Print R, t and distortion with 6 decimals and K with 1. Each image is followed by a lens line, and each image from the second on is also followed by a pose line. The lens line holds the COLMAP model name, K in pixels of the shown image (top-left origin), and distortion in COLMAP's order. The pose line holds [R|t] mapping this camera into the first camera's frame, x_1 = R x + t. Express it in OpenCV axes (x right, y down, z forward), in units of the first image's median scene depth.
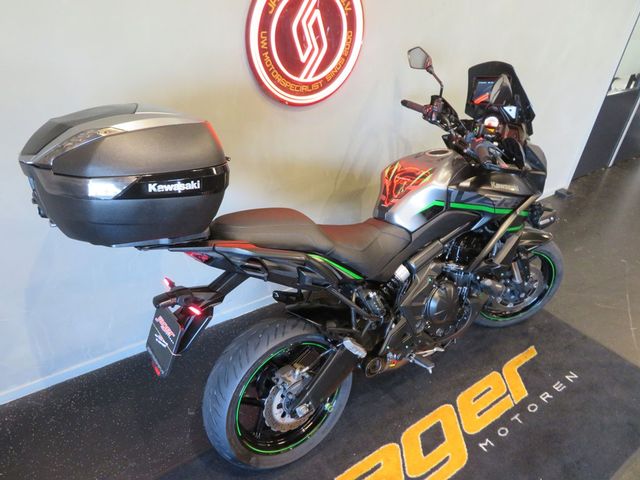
lens RADIAL K [[458.1, 0, 320.0], [0, 458.1, 240.0], [0, 0, 1]] dist [-0.005829, 0.003224]
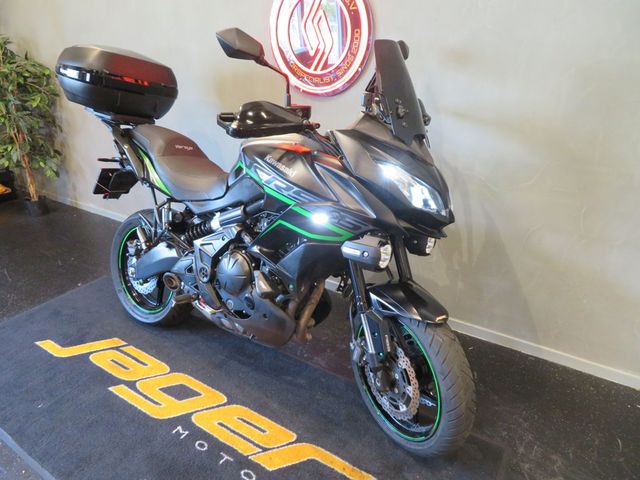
lens RADIAL K [[458.1, 0, 320.0], [0, 458.1, 240.0], [0, 0, 1]] dist [-0.005829, 0.003224]
pose [[0.351672, 0.302548, -0.885885, 1.204311], [-0.474466, 0.873383, 0.109928, -0.121542], [0.806975, 0.381664, 0.450693, 0.700614]]
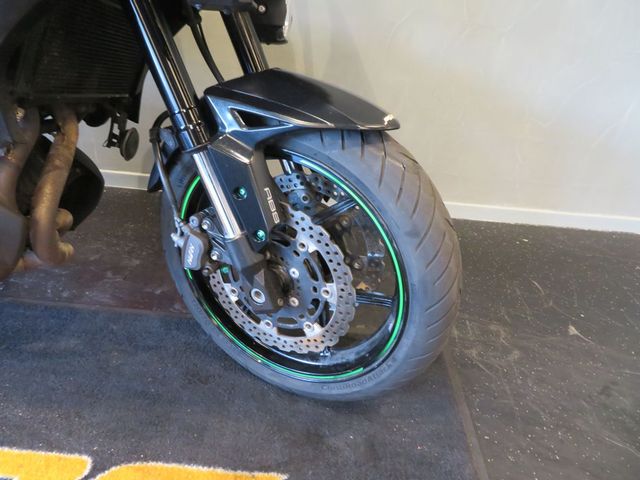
lens RADIAL K [[458.1, 0, 320.0], [0, 458.1, 240.0], [0, 0, 1]] dist [-0.005829, 0.003224]
pose [[0.794242, 0.321366, -0.515658, 0.799060], [-0.348085, 0.936266, 0.047358, 0.070032], [0.498013, 0.141879, 0.855485, 0.951740]]
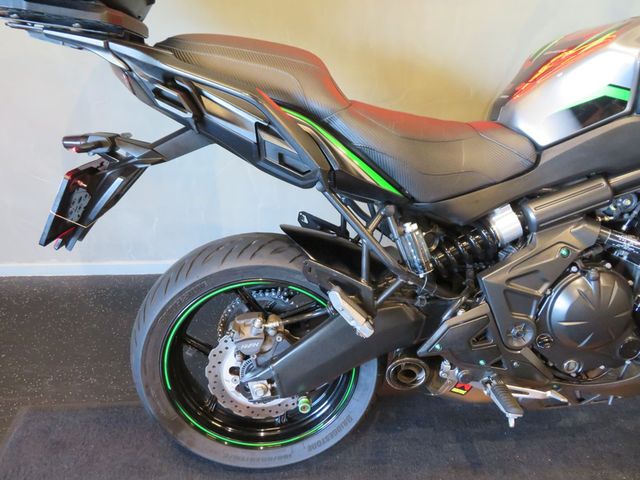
lens RADIAL K [[458.1, 0, 320.0], [0, 458.1, 240.0], [0, 0, 1]] dist [-0.005829, 0.003224]
pose [[0.855385, 0.228422, -0.464908, 0.236681], [-0.245214, 0.969147, 0.024999, 0.125342], [0.456274, 0.092618, 0.885006, 0.420939]]
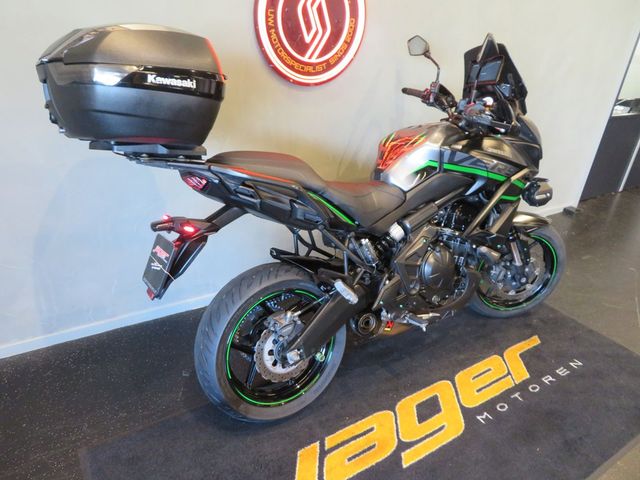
lens RADIAL K [[459.0, 0, 322.0], [0, 459.0, 242.6], [0, 0, 1]] dist [-0.005591, -0.001477]
pose [[0.999137, 0.022623, -0.034848, 0.047162], [-0.026278, 0.993773, -0.108281, 0.203031], [0.032181, 0.109103, 0.993509, -0.018799]]
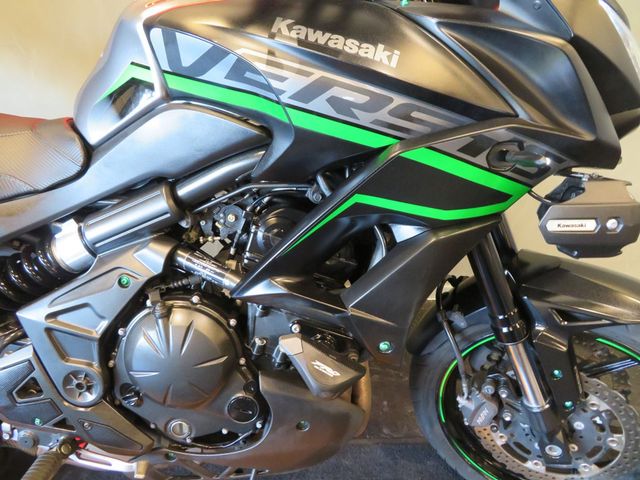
lens RADIAL K [[458.1, 0, 320.0], [0, 458.1, 240.0], [0, 0, 1]] dist [-0.005829, 0.003224]
pose [[0.831203, 0.206955, -0.516016, 0.561717], [-0.256868, 0.966088, -0.026303, 0.020979], [0.493073, 0.154411, 0.856175, 0.729008]]
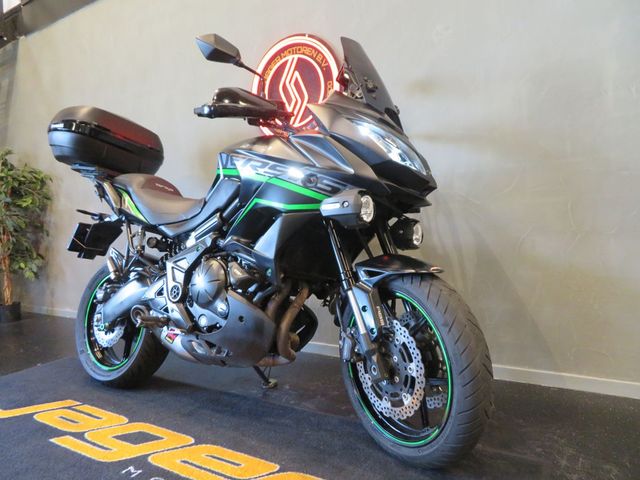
lens RADIAL K [[458.1, 0, 320.0], [0, 458.1, 240.0], [0, 0, 1]] dist [-0.005829, 0.003224]
pose [[0.373397, -0.045692, -0.926546, 1.204625], [-0.430378, 0.876262, -0.216655, 0.167321], [0.821796, 0.479663, 0.307528, 0.889345]]
